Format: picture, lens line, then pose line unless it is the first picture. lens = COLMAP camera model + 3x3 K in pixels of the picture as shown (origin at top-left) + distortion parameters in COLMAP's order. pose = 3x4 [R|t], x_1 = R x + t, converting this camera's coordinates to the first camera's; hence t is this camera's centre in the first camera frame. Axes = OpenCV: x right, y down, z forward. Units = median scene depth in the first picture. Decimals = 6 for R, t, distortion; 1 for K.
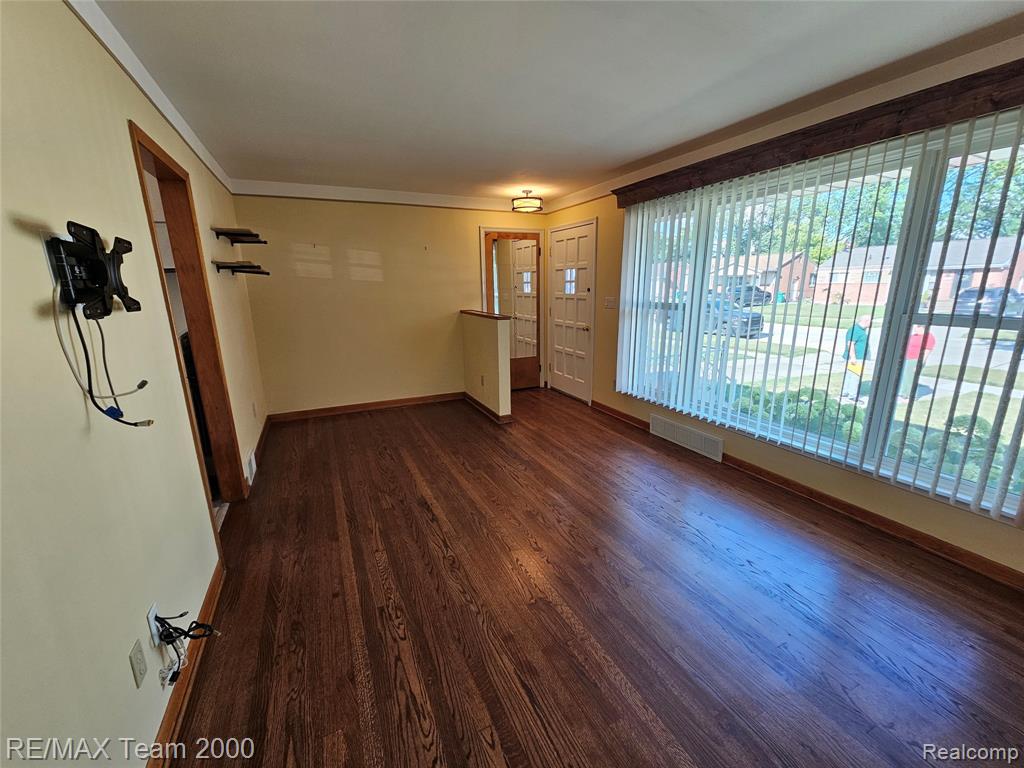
lens RADIAL K [[418.6, 0, 511.0], [0, 418.6, 384.1], [0, 0, 1]] dist [-0.002625, 0.000995]
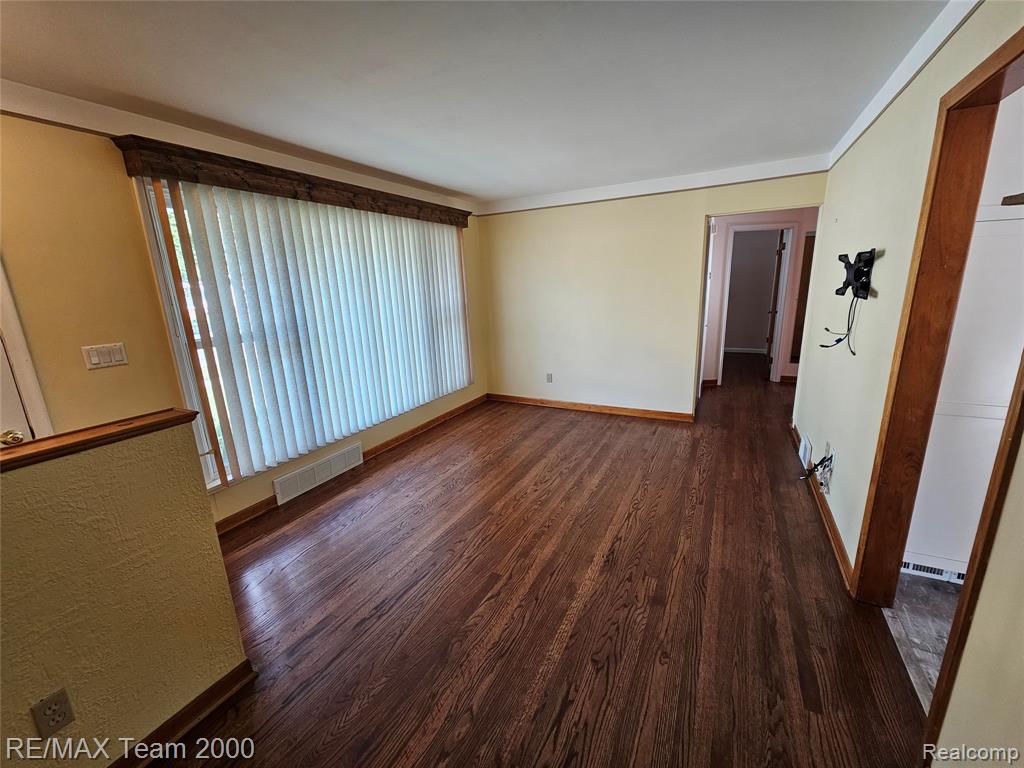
lens RADIAL K [[418.6, 0, 511.0], [0, 418.6, 384.1], [0, 0, 1]] dist [-0.002625, 0.000995]
pose [[-0.606175, -0.151753, 0.780719, -0.655204], [0.231520, 0.905448, 0.355757, -0.350824], [-0.760888, 0.396404, -0.513726, 1.384249]]
